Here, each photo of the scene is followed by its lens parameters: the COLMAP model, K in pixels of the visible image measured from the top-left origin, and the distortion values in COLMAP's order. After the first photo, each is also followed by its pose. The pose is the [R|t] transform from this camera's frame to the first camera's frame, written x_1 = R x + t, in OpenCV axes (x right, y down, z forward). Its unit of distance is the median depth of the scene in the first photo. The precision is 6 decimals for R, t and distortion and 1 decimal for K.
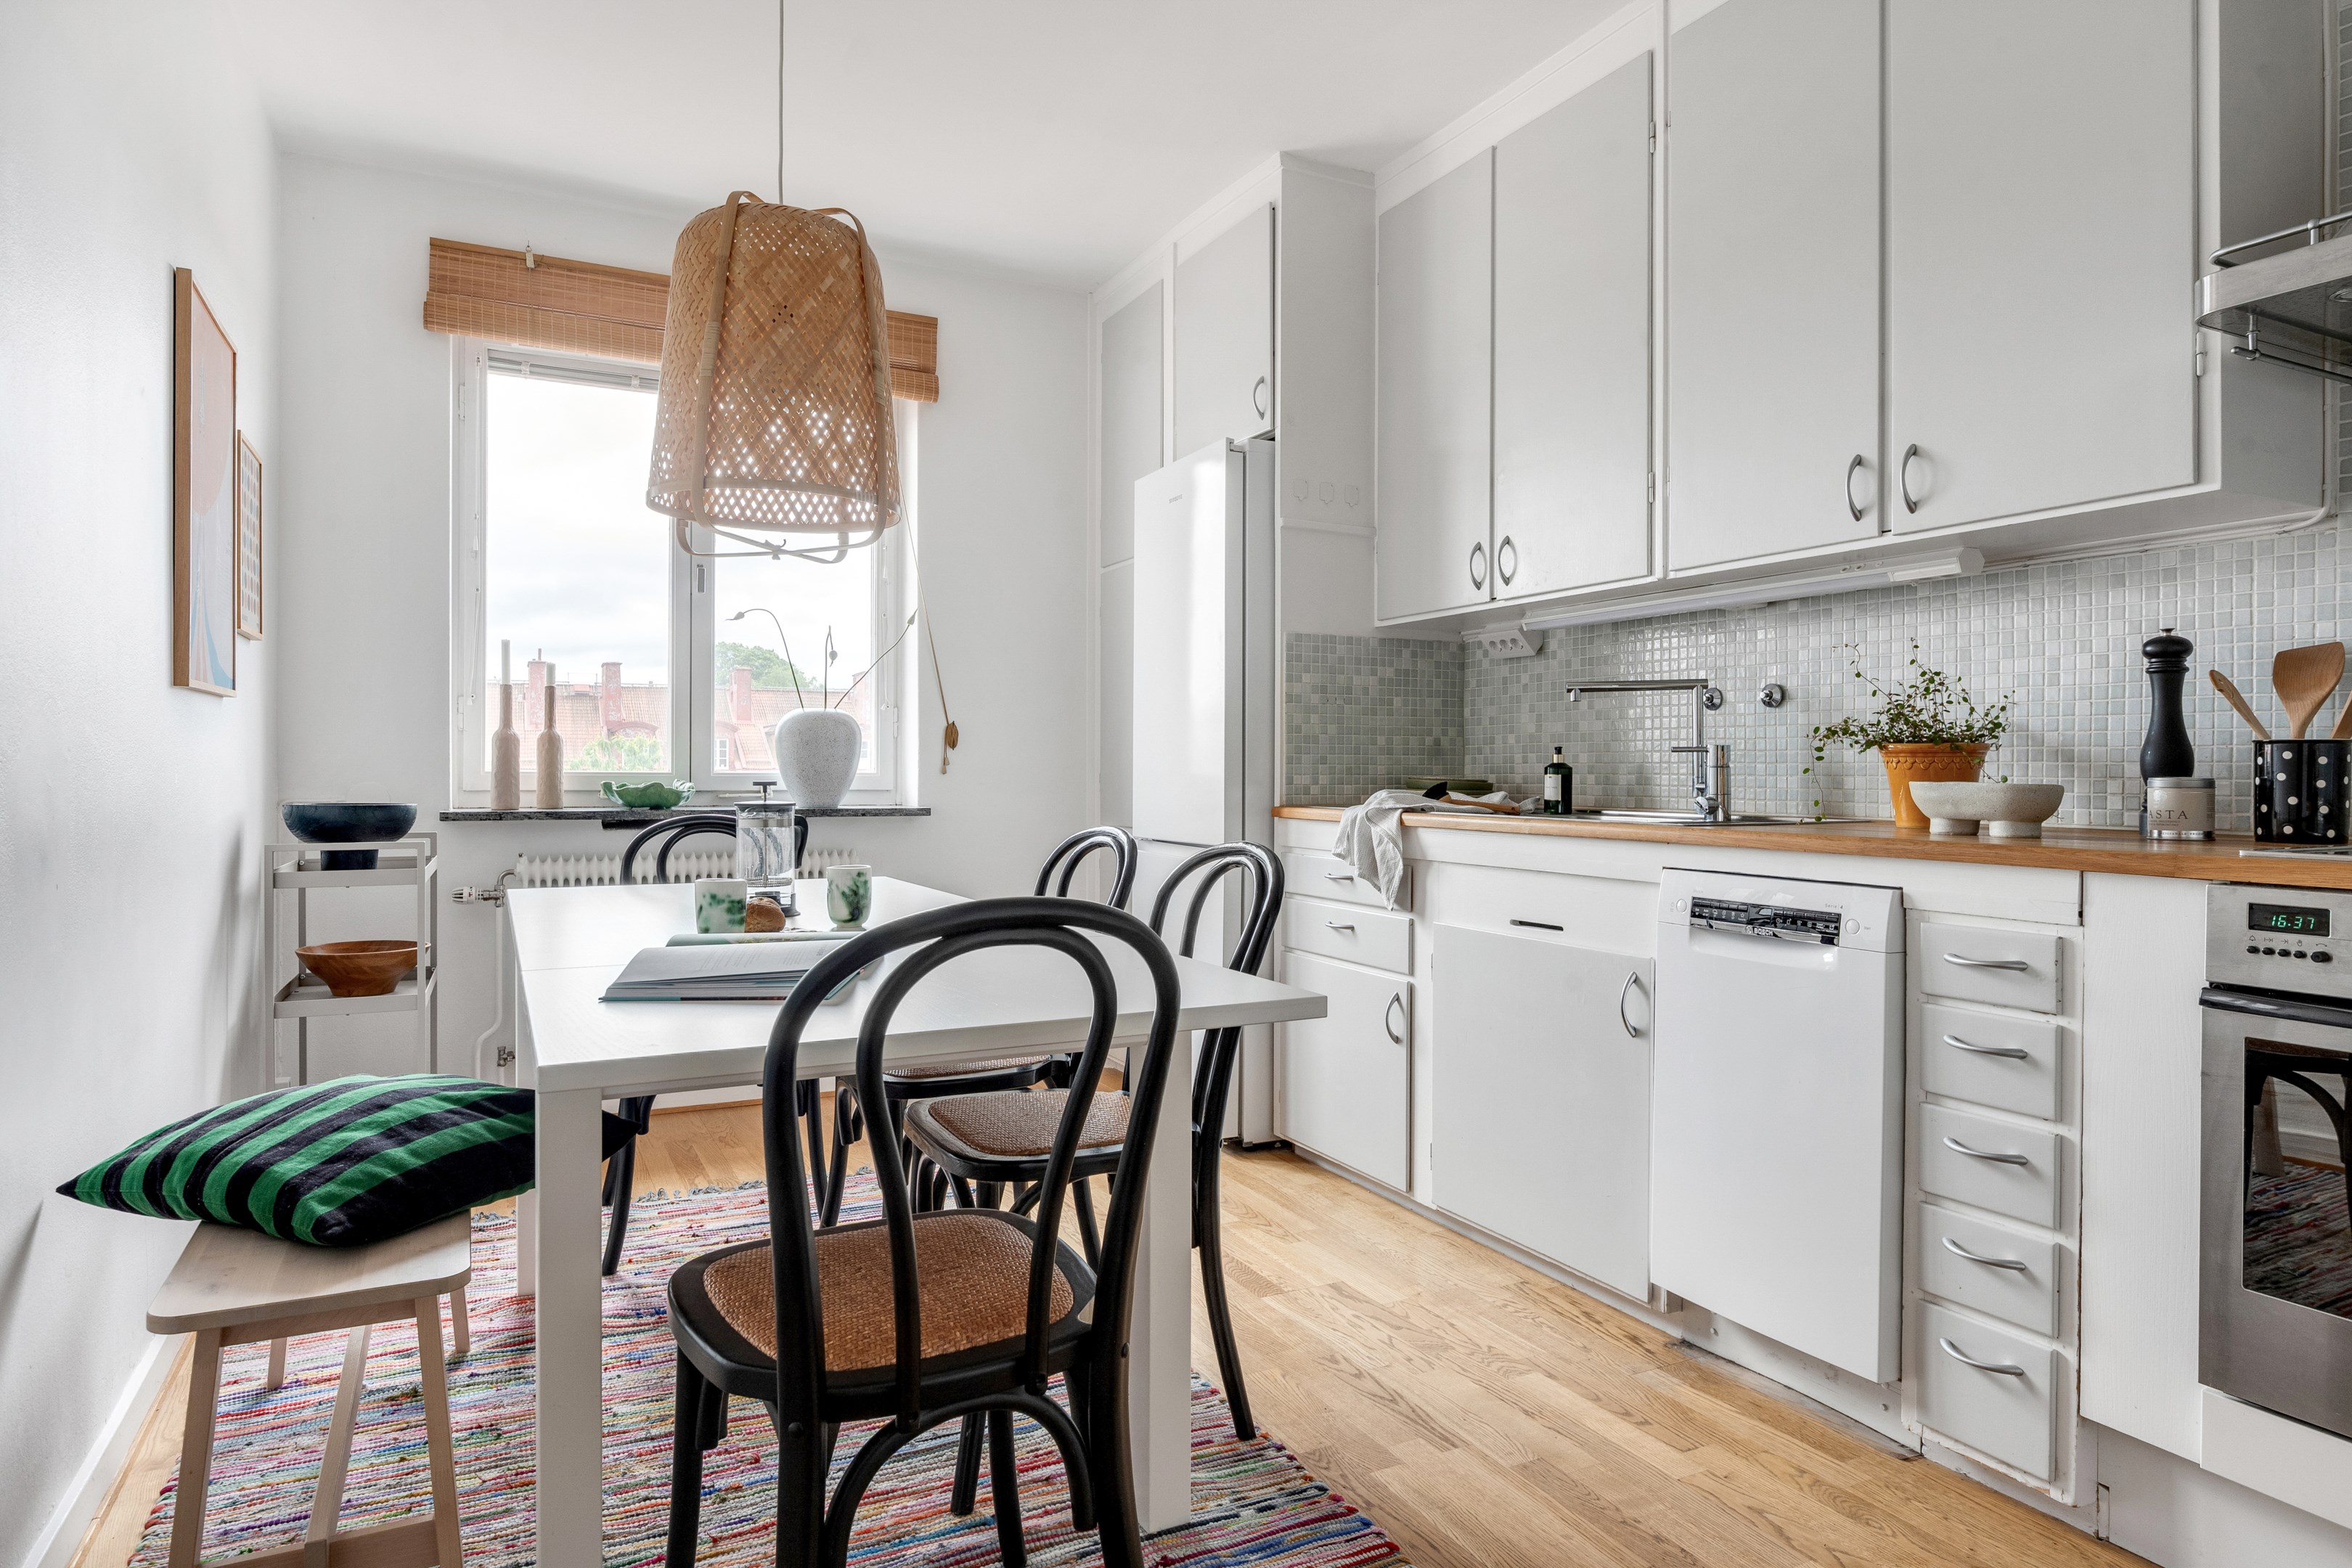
lens RADIAL K [[1371.3, 0, 1176.0], [0, 1371.3, 784.0], [0, 0, 1]] dist [0.001611, -0.001236]
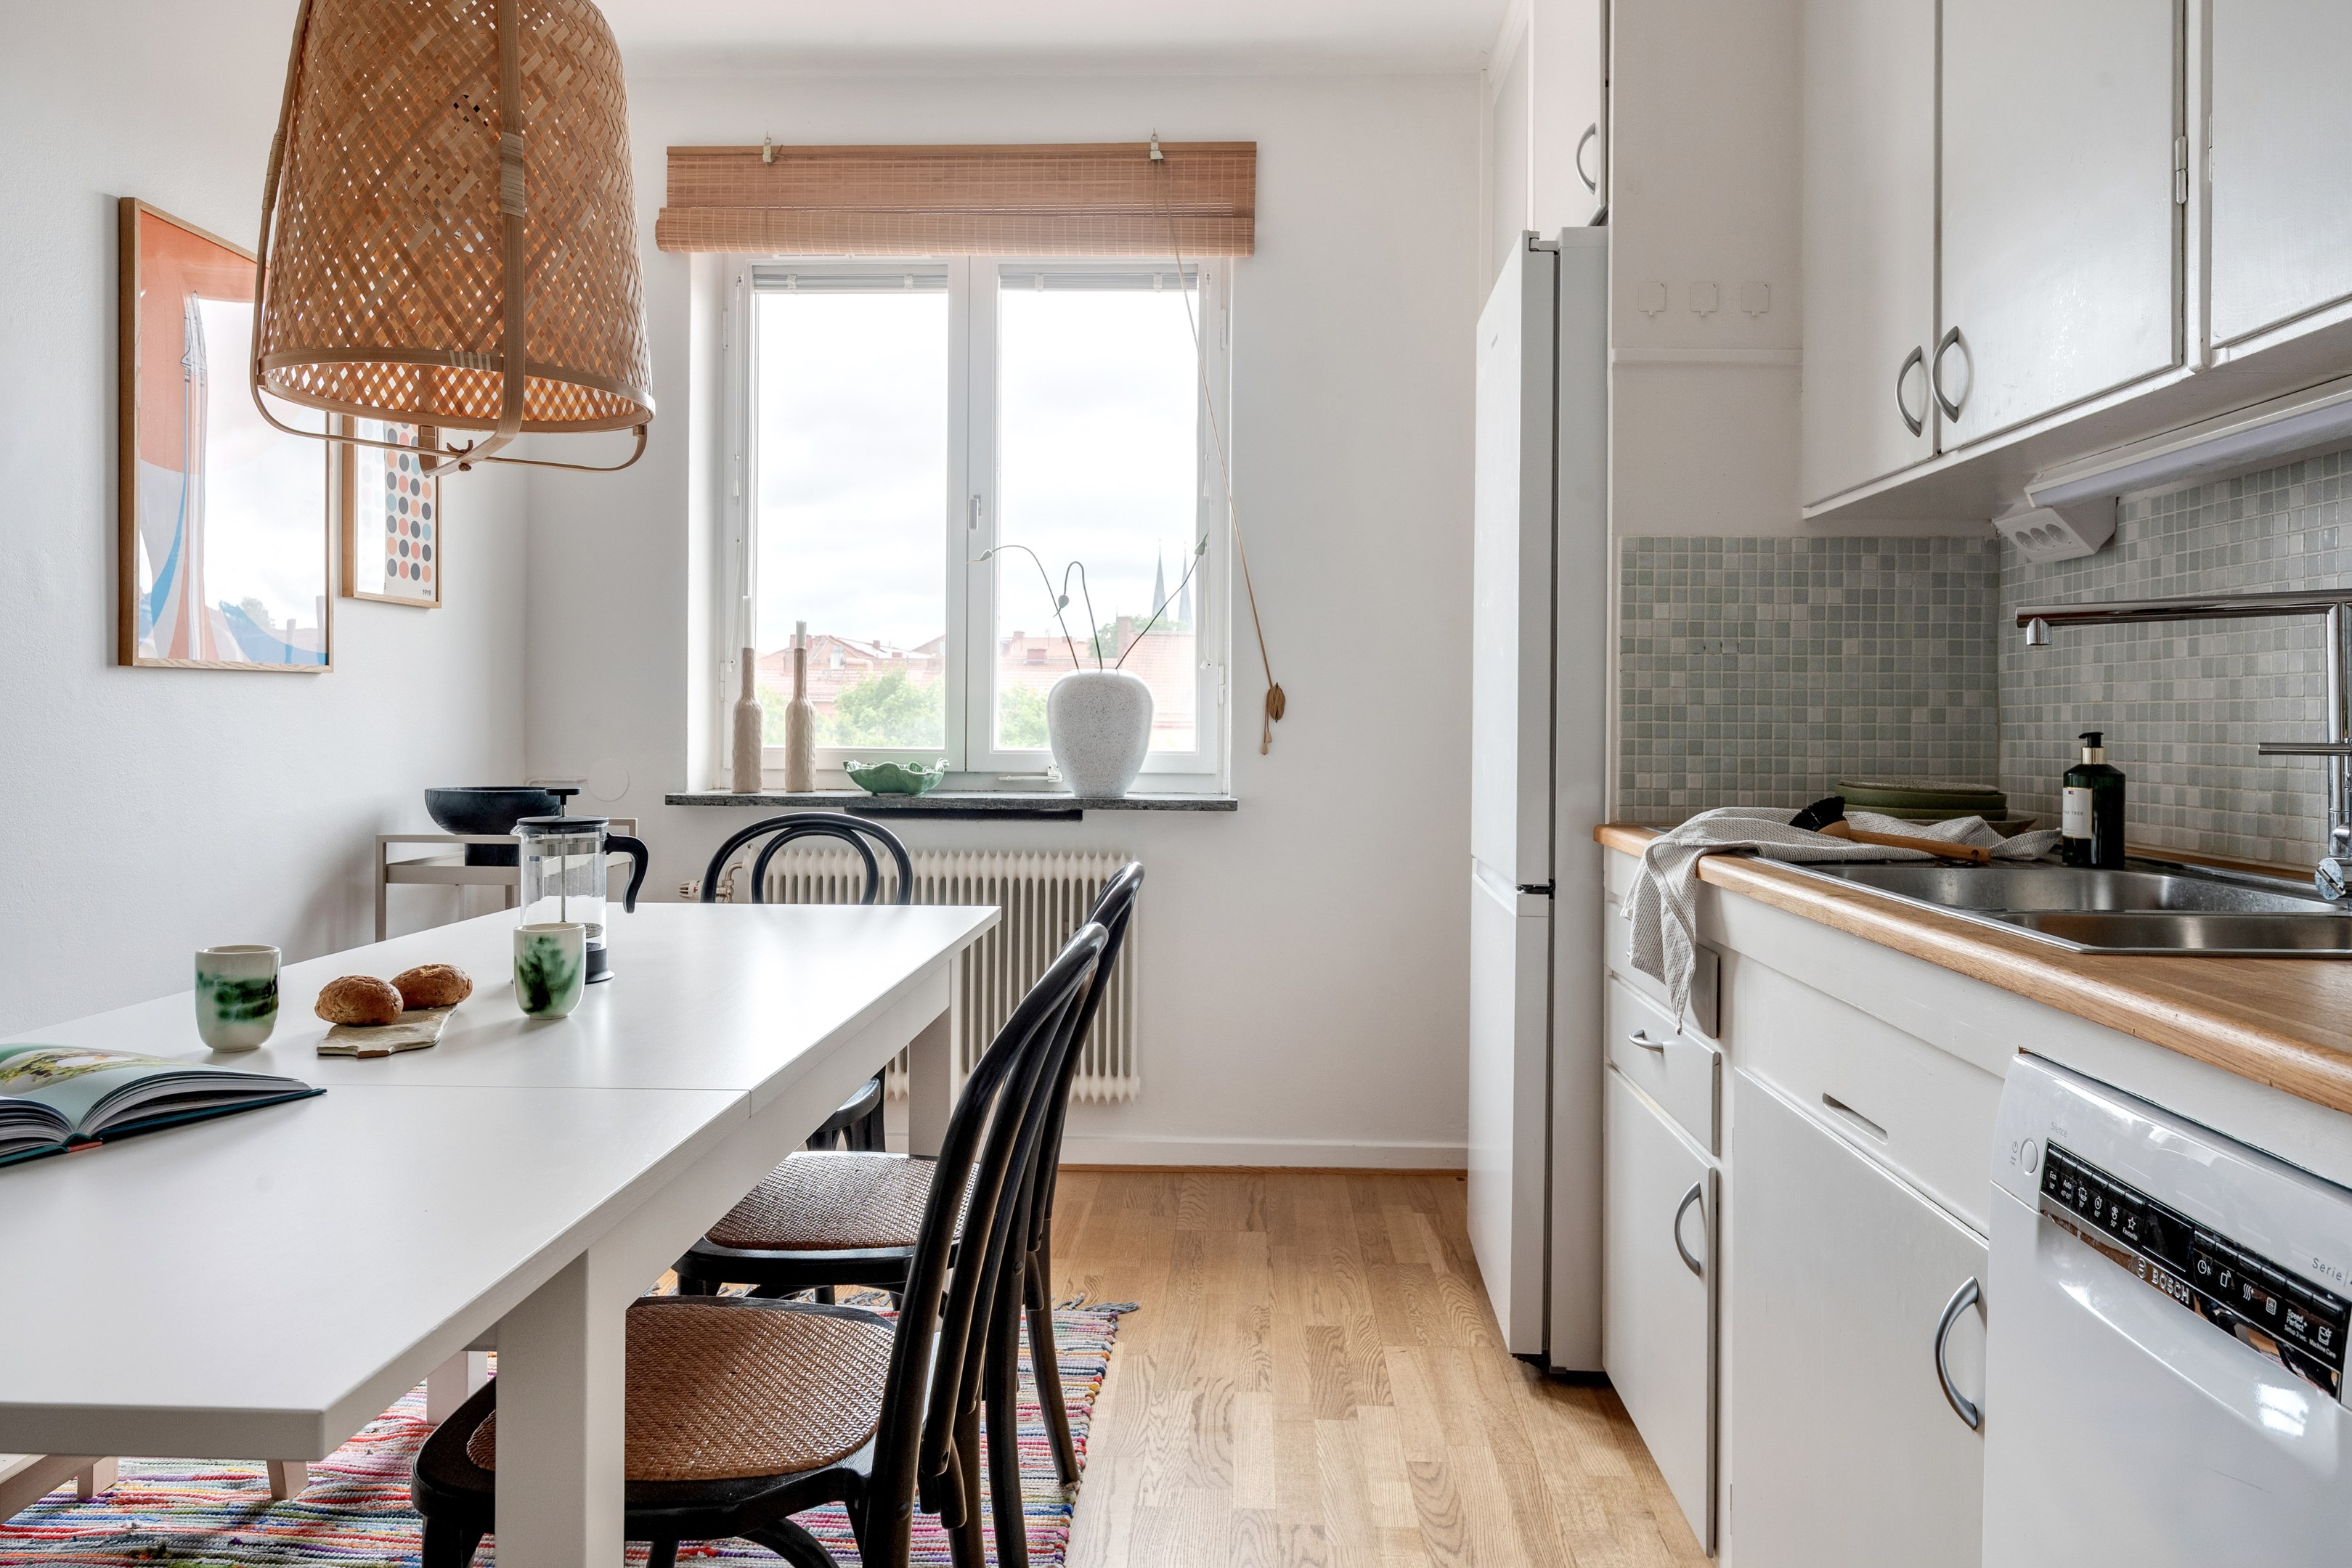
lens RADIAL K [[1532.7, 0, 1178.8], [0, 1532.7, 729.3], [0, 0, 1]] dist [-0.000412, -0.000020]
pose [[0.870987, 0.005036, -0.491280, 0.240591], [-0.008000, 0.999960, -0.003931, -0.021324], [0.491240, 0.007354, 0.870993, 0.312368]]
